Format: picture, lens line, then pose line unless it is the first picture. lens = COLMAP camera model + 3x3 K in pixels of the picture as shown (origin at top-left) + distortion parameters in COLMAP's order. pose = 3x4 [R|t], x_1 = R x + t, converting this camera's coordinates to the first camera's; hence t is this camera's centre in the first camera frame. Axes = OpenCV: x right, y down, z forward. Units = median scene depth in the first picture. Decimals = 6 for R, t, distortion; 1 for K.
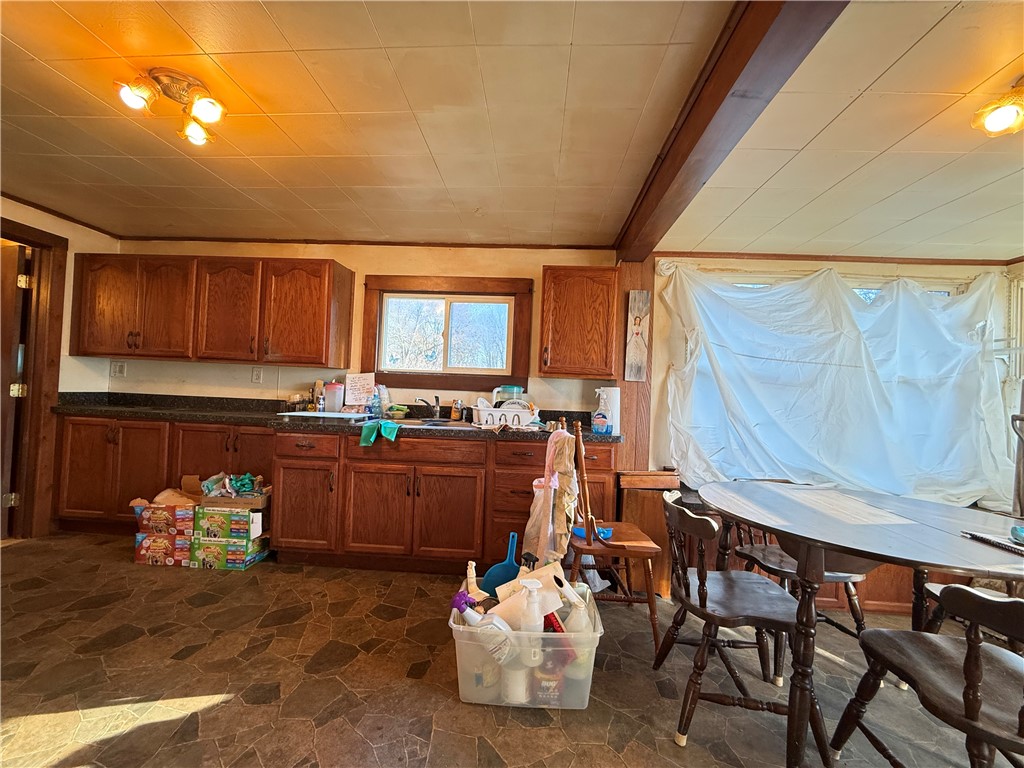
lens RADIAL K [[407.9, 0, 517.1], [0, 407.9, 384.2], [0, 0, 1]] dist [0.000030, -0.000600]
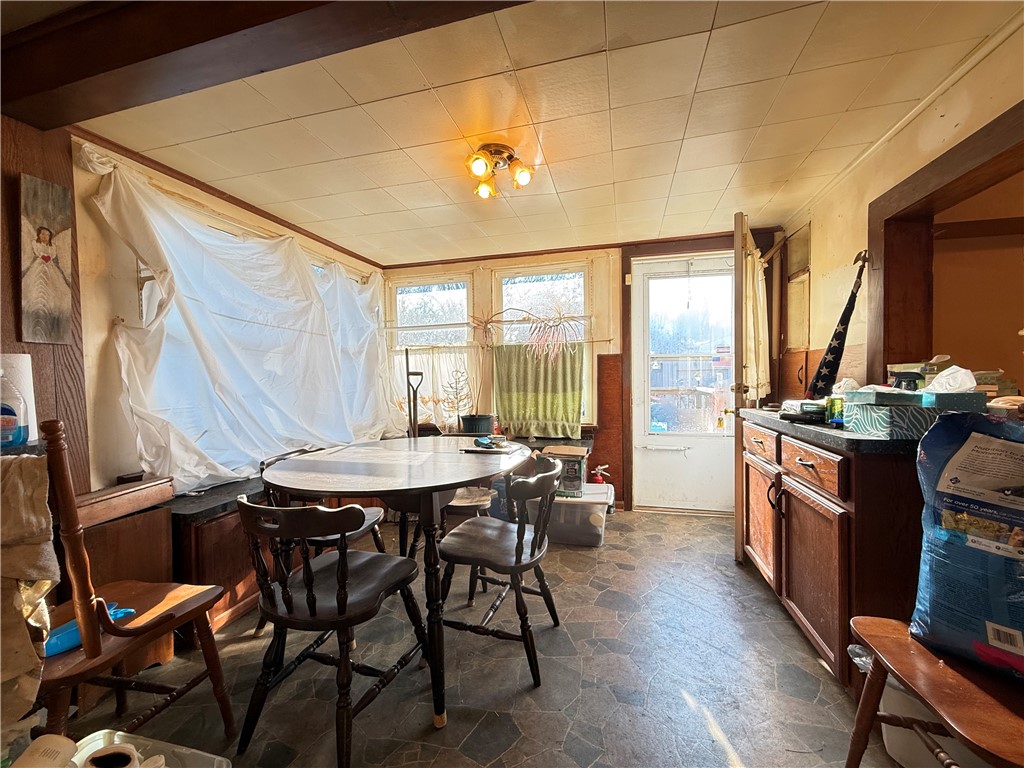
lens RADIAL K [[407.9, 0, 512.5], [0, 407.9, 381.0], [0, 0, 1]] dist [0.000030, -0.000600]
pose [[0.203753, -0.062888, 0.977000, -0.135671], [0.004238, 0.997982, 0.063355, 0.012063], [-0.979013, -0.008768, 0.203609, 0.260555]]
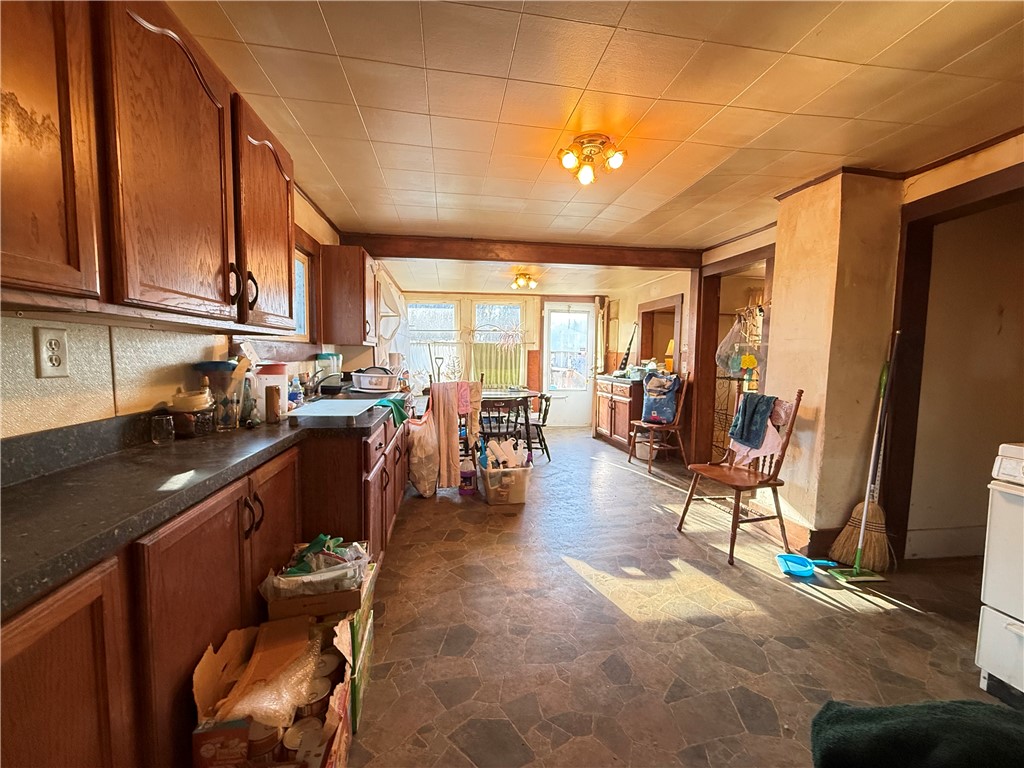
lens RADIAL K [[407.9, 0, 510.1], [0, 407.9, 383.8], [0, 0, 1]] dist [0.000030, -0.000600]
pose [[-0.206176, -0.116468, 0.971559, -1.245589], [-0.035314, 0.993130, 0.111560, -0.057252], [-0.977878, -0.011308, -0.208872, 0.877032]]
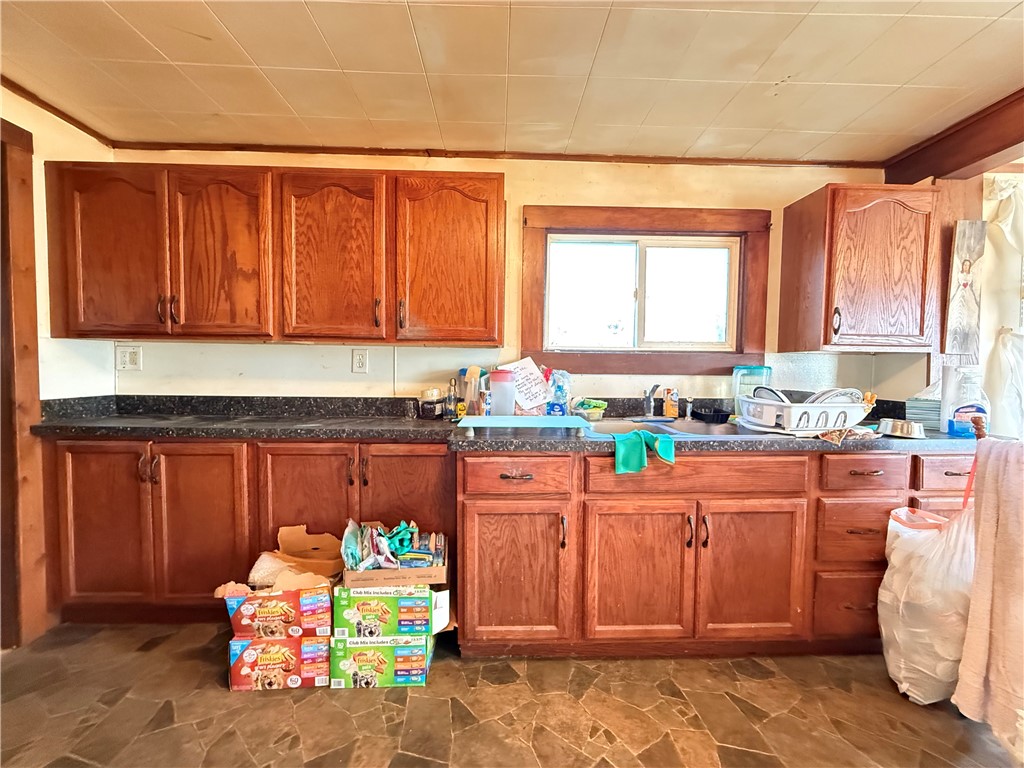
lens RADIAL K [[407.9, 0, 513.3], [0, 407.9, 382.8], [0, 0, 1]] dist [0.000030, -0.000600]
pose [[0.995404, -0.034519, 0.089329, -0.541300], [0.029316, 0.997832, 0.058917, -0.022345], [-0.091169, -0.056028, 0.994258, 0.384587]]
